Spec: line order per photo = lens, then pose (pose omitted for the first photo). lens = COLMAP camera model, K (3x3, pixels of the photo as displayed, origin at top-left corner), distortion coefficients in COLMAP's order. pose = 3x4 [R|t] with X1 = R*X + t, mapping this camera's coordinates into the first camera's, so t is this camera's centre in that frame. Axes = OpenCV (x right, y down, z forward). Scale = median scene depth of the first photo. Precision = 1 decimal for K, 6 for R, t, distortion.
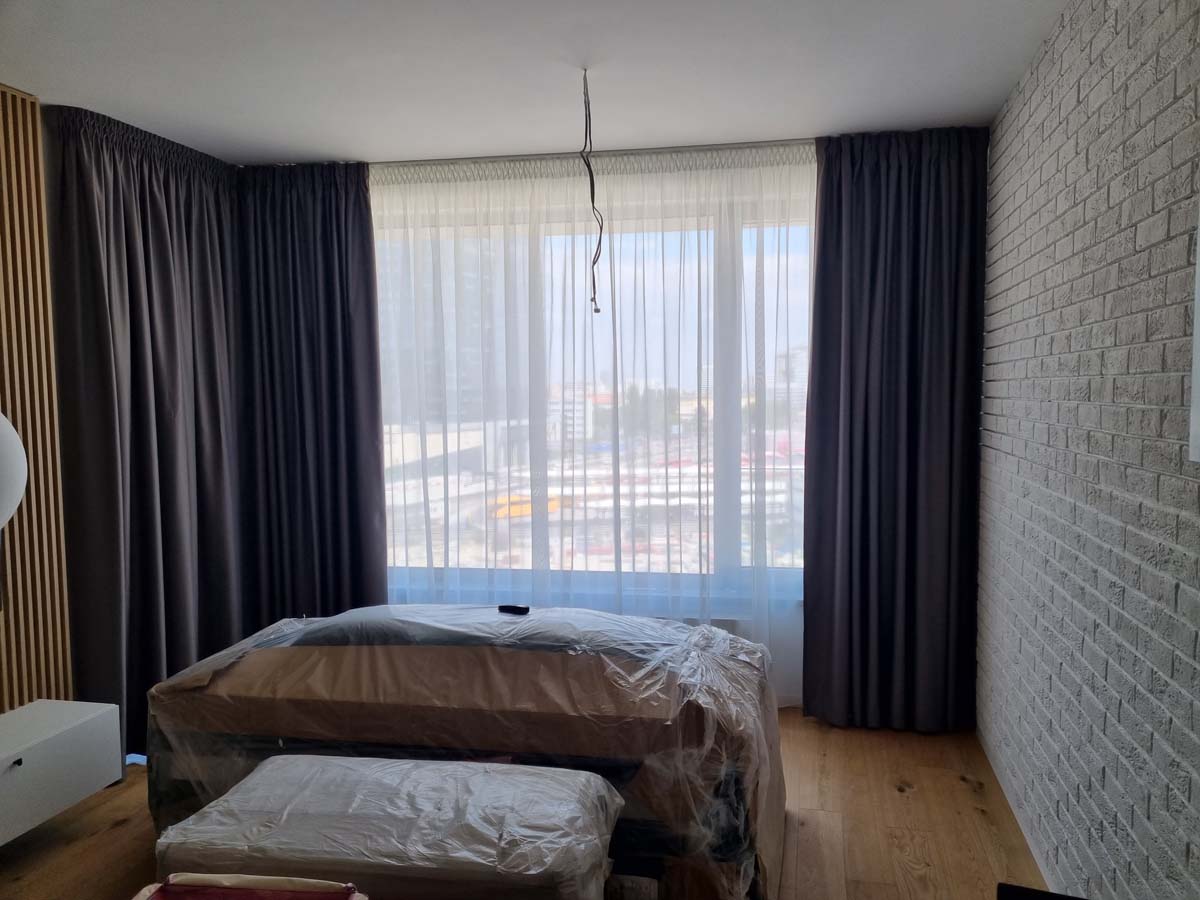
lens RADIAL K [[912.5, 0, 620.9], [0, 912.5, 453.7], [0, 0, 1]] dist [0.066841, -0.056921]
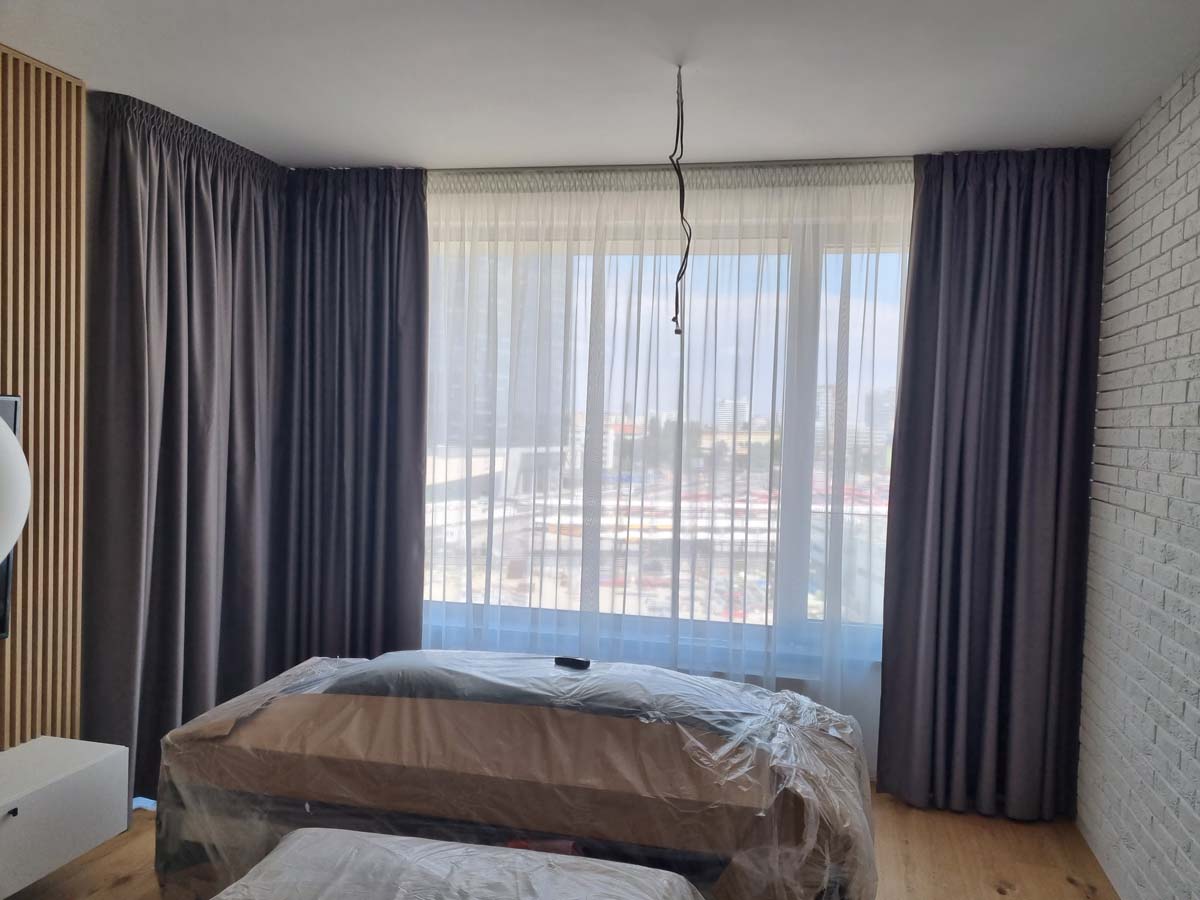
lens RADIAL K [[914.5, 0, 615.7], [0, 914.5, 450.6], [0, 0, 1]] dist [0.076350, -0.068623]
pose [[0.998713, 0.041906, -0.028577, -0.054452], [-0.042933, 0.998418, -0.036320, -0.004237], [0.027009, 0.037500, 0.998932, 0.096761]]
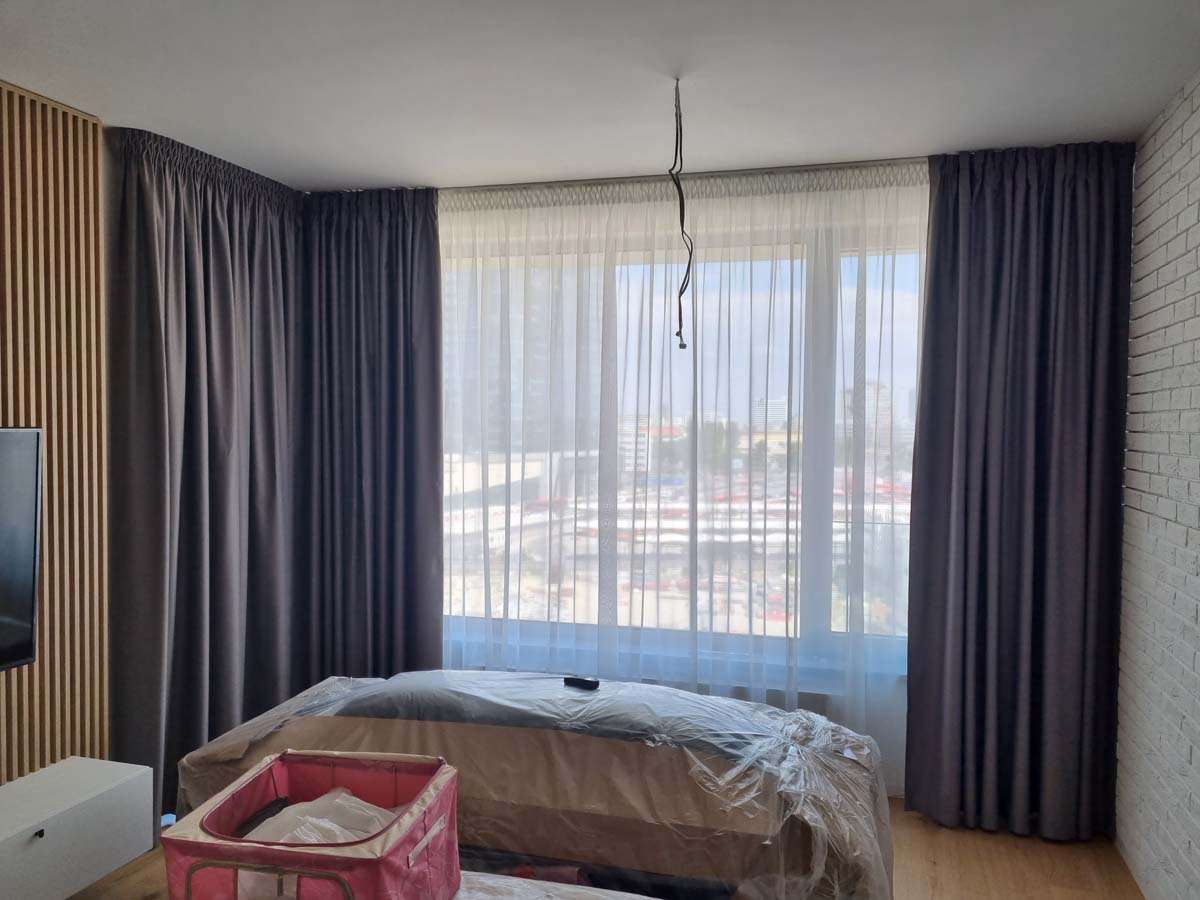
lens RADIAL K [[917.5, 0, 600.0], [0, 917.5, 450.0], [0, 0, 1]] dist [0.074077, -0.066698]
pose [[0.995986, 0.020872, -0.087044, -0.025177], [-0.024263, 0.998980, -0.038087, -0.019037], [0.086160, 0.040046, 0.995476, 0.102038]]
